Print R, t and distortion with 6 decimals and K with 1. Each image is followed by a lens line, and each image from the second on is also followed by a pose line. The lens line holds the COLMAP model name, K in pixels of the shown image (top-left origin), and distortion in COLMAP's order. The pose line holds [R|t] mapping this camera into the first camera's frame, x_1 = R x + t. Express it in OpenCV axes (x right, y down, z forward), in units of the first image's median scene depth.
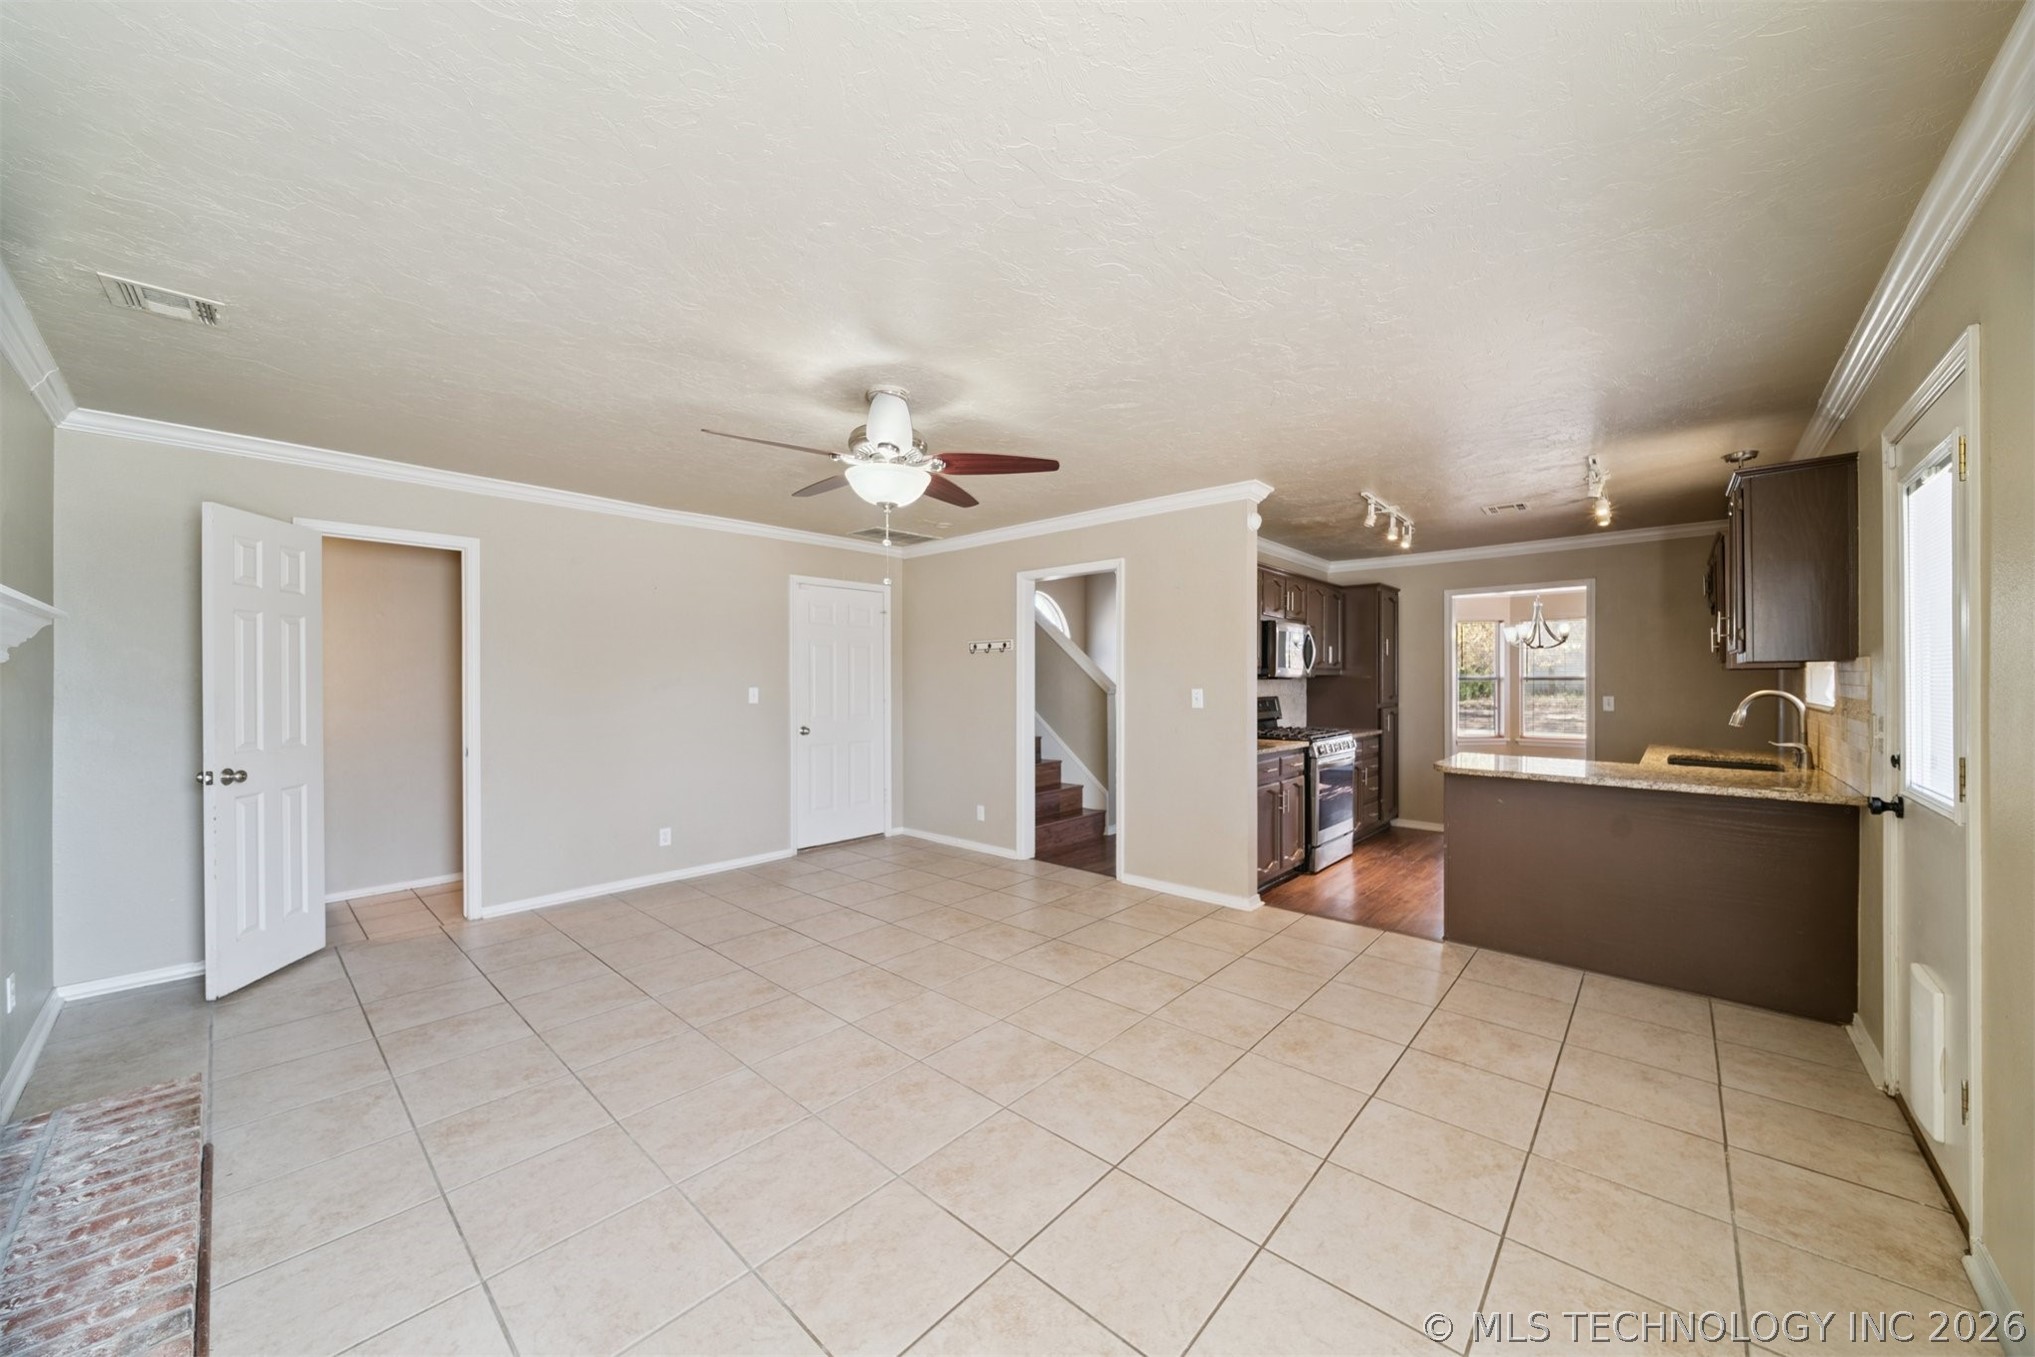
lens RADIAL K [[721.5, 0, 1027.1], [0, 721.5, 678.1], [0, 0, 1]] dist [0.001934, -0.001439]
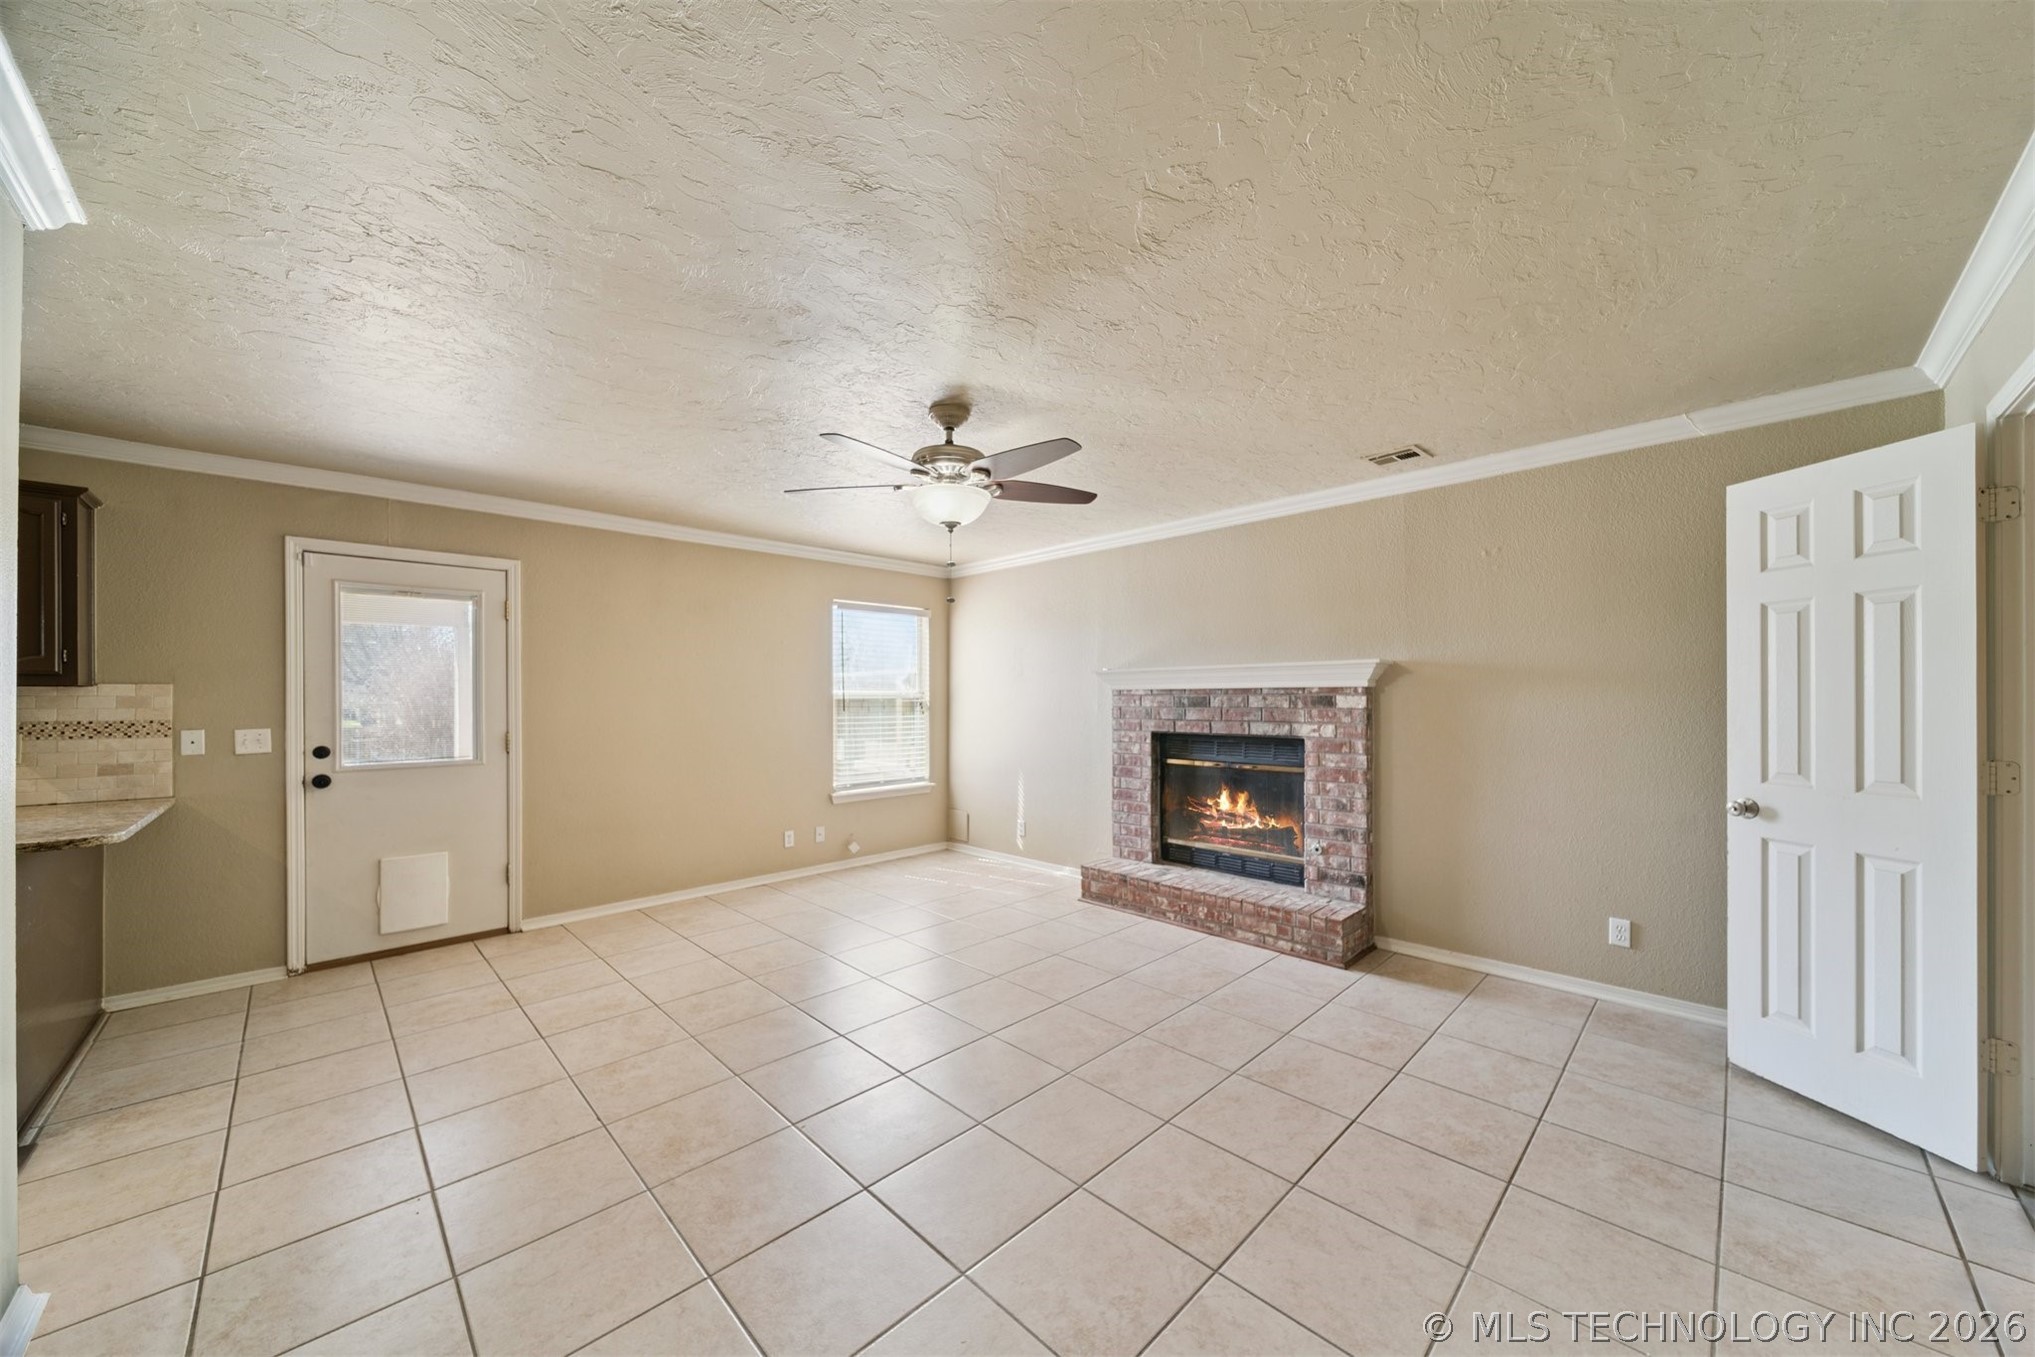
lens RADIAL K [[721.5, 0, 1033.6], [0, 721.5, 692.9], [0, 0, 1]] dist [0.001934, -0.001439]
pose [[-0.998499, 0.007950, 0.054184, -0.209213], [0.007309, 0.999901, -0.012018, 0.006178], [-0.054274, -0.011604, -0.998459, 1.157519]]
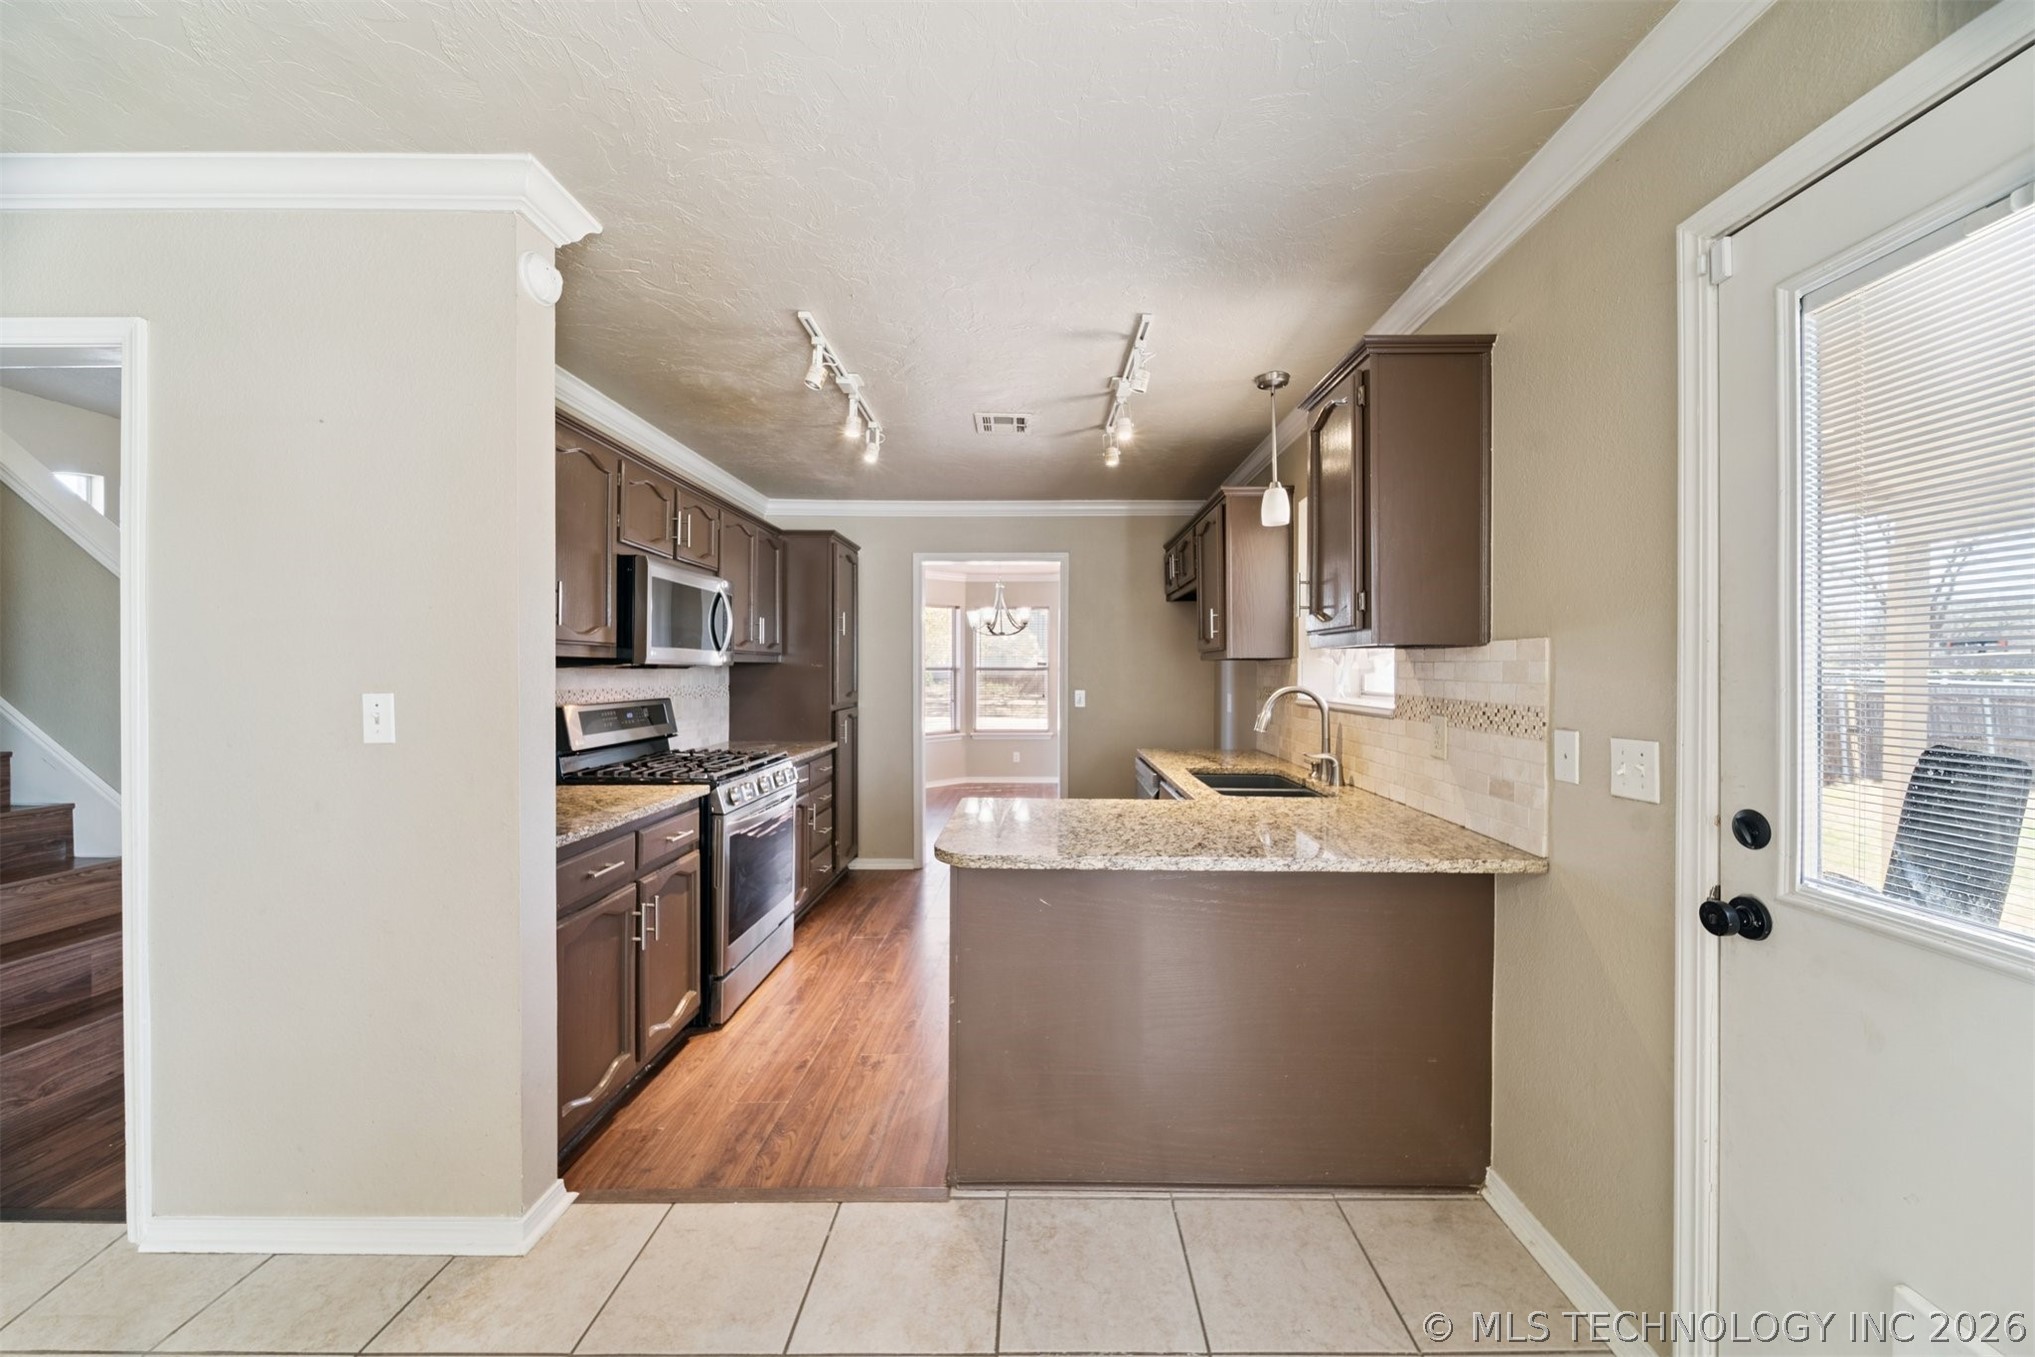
lens RADIAL K [[721.5, 0, 1048.5], [0, 721.5, 680.1], [0, 0, 1]] dist [0.001934, -0.001439]
pose [[0.738754, -0.006991, 0.673939, 0.219052], [-0.004880, 0.999865, 0.015721, -0.000078], [-0.673957, -0.014902, 0.738620, 0.440919]]
